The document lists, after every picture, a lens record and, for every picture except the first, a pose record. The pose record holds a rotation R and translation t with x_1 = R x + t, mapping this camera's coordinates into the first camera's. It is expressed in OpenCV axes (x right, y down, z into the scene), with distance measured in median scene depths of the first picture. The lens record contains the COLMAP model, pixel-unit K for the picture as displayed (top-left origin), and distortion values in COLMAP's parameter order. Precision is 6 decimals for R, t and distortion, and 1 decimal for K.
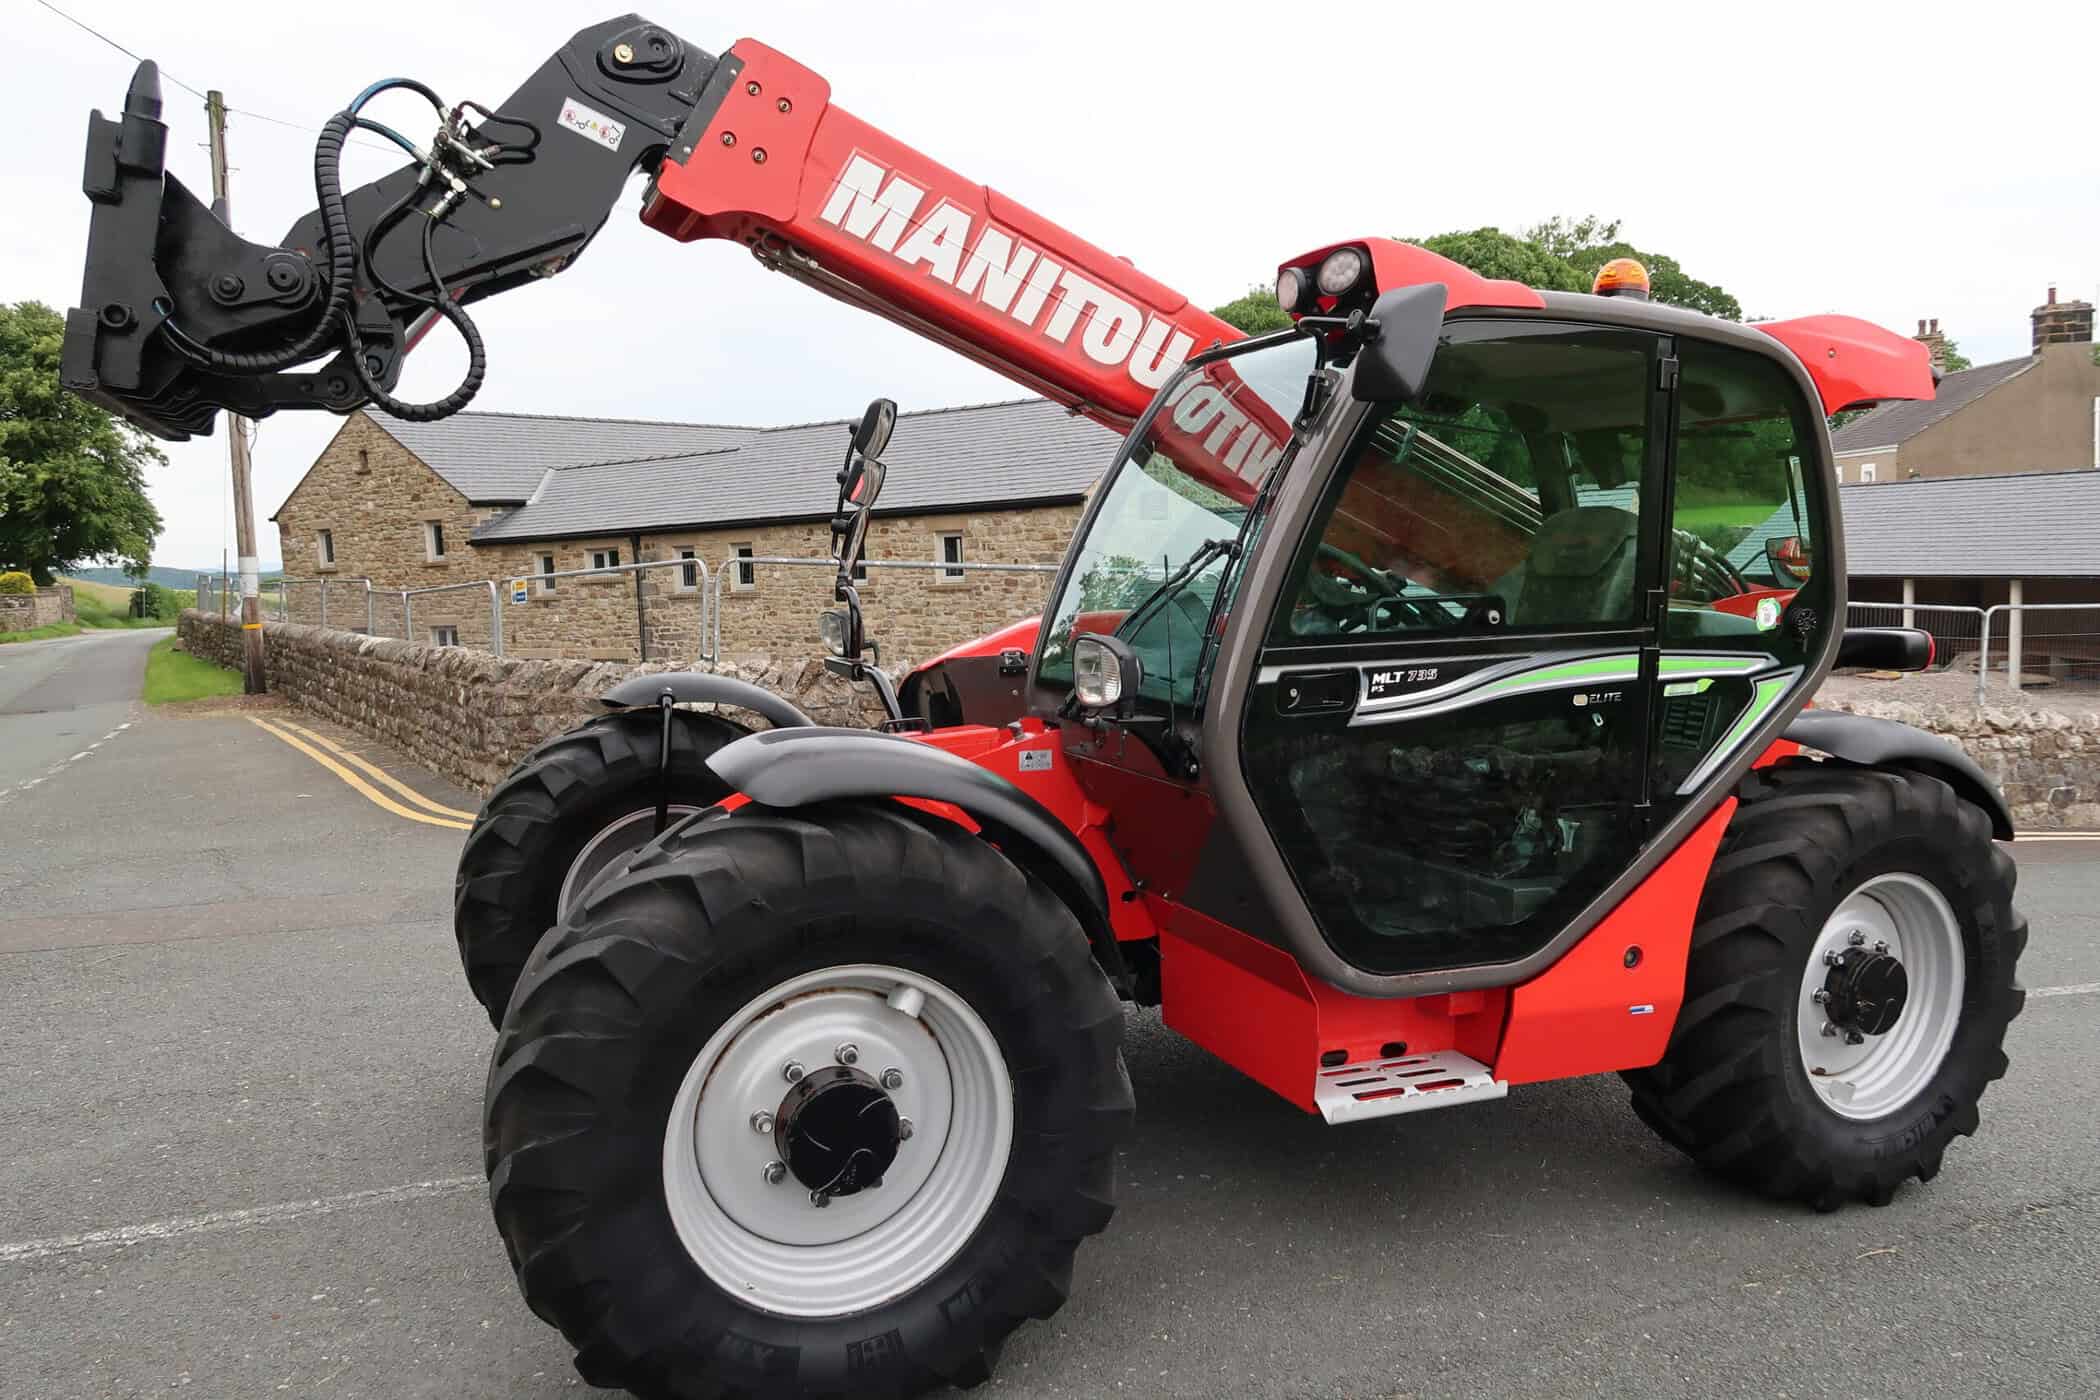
lens RADIAL K [[1445.2, 0, 1044.3], [0, 1445.2, 694.6], [0, 0, 1]] dist [-0.019821, 0.004102]
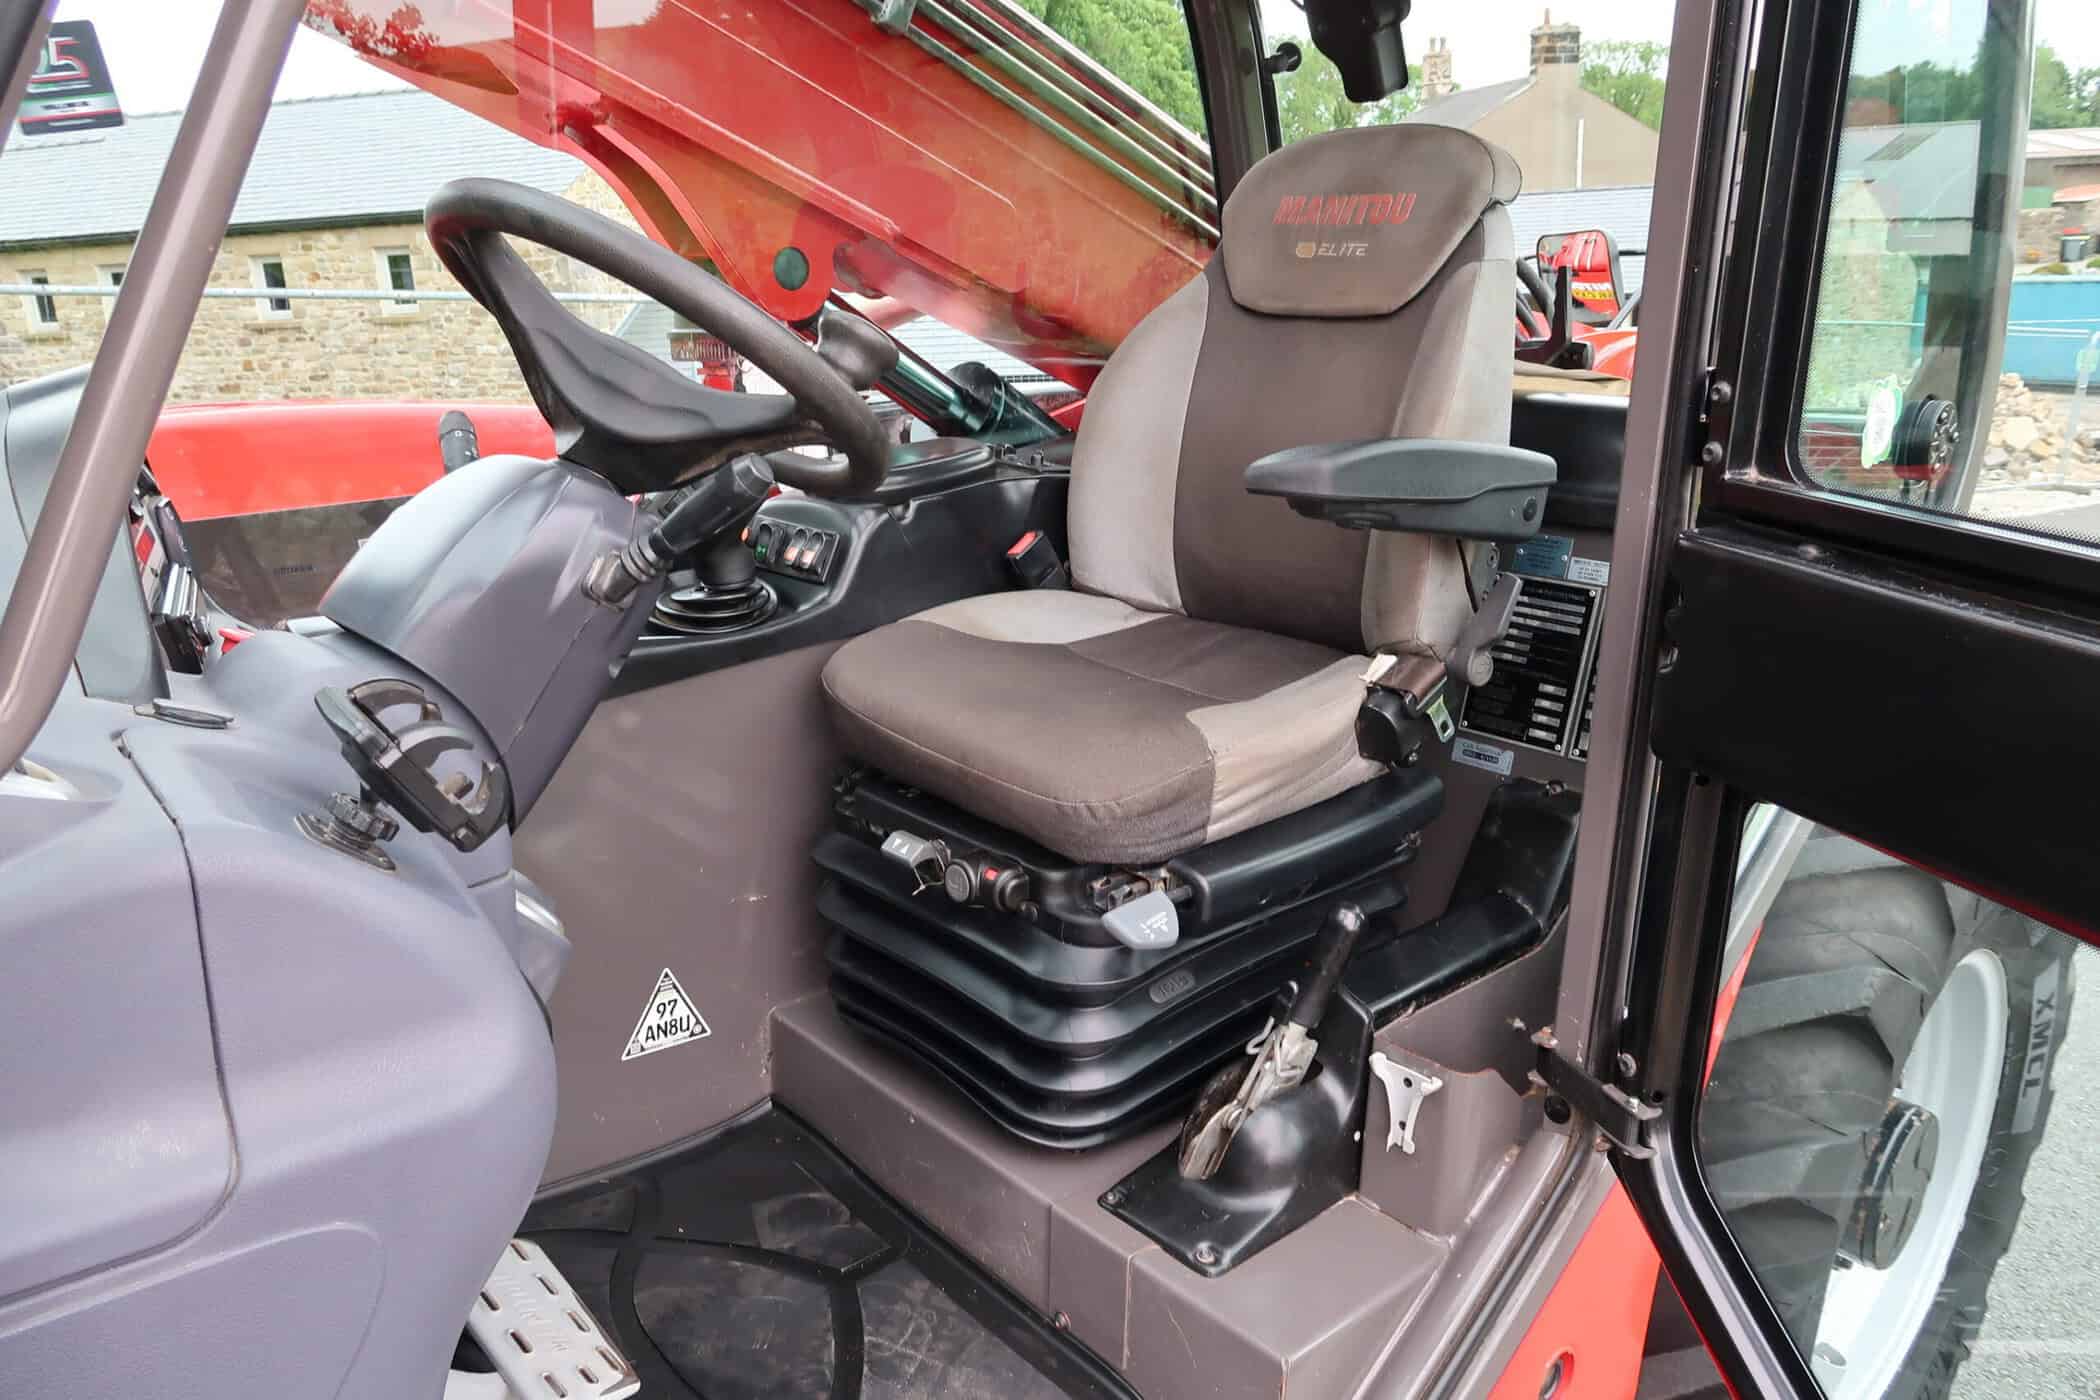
lens RADIAL K [[1448.0, 0, 1042.8], [0, 1448.0, 695.6], [0, 0, 1]] dist [-0.025093, 0.007586]
pose [[0.953559, -0.087441, 0.288234, 0.193903], [0.032540, 0.981240, 0.190026, -0.064547], [-0.299442, -0.171822, 0.938516, 0.724873]]
